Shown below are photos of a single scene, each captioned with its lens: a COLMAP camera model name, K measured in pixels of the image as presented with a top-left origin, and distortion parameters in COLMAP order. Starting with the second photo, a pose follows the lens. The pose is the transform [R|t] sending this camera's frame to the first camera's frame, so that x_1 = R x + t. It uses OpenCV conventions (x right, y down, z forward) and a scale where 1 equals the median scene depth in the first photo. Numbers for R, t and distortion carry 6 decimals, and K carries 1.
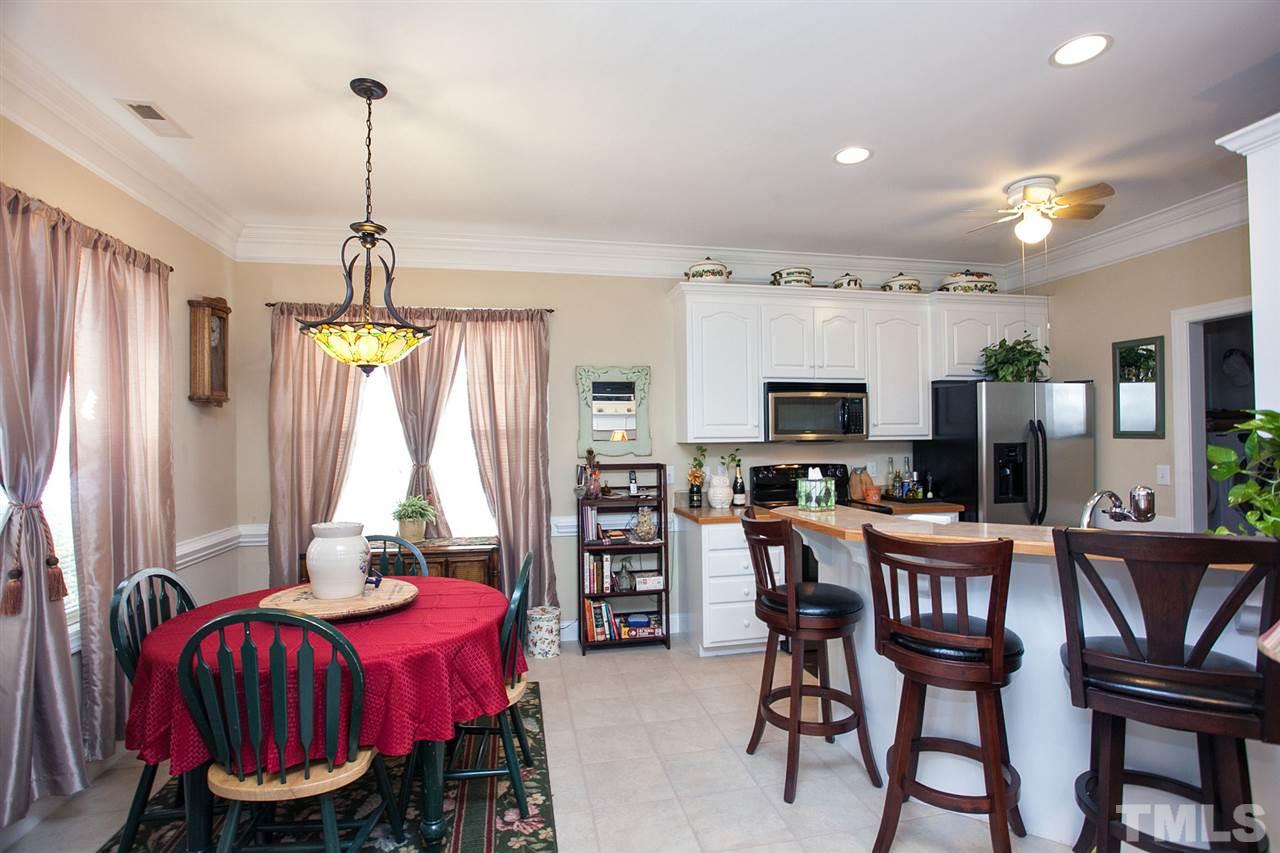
lens RADIAL K [[621.8, 0, 645.8], [0, 621.8, 431.6], [0, 0, 1]] dist [-0.048260, 0.001024]
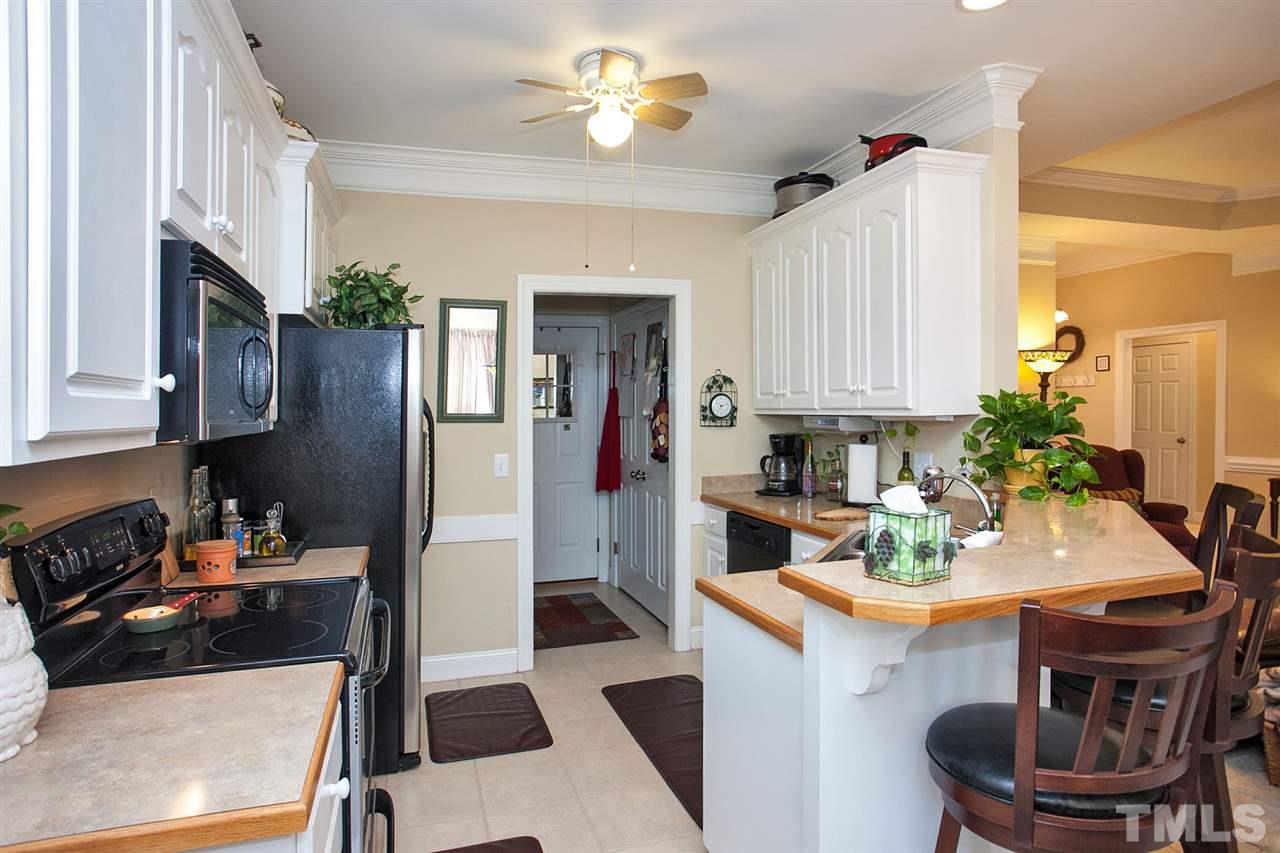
lens RADIAL K [[742.4, 0, 633.4], [0, 742.4, 412.5], [0, 0, 1]] dist [-0.070152, 0.058843]
pose [[-0.105069, 0.003936, 0.994457, -0.176706], [0.005865, 0.999977, -0.003339, 0.001525], [-0.994448, 0.005482, -0.105090, 0.838929]]
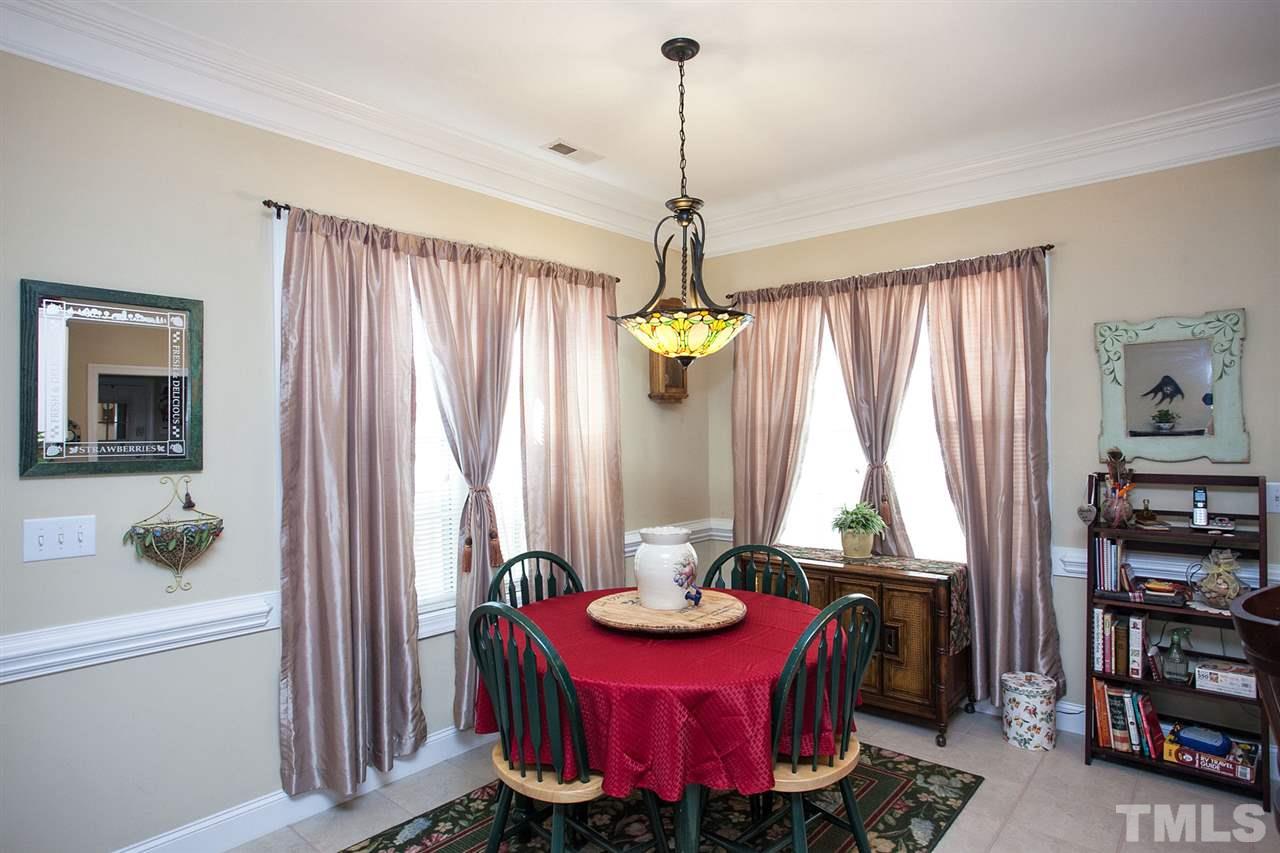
lens RADIAL K [[705.3, 0, 633.8], [0, 705.3, 430.8], [0, 0, 1]] dist [-0.064218, 0.034372]
pose [[0.607527, -0.001571, -0.794298, 0.179190], [0.015270, 0.999836, 0.009702, -0.005912], [0.794153, -0.018023, 0.607451, 0.174096]]
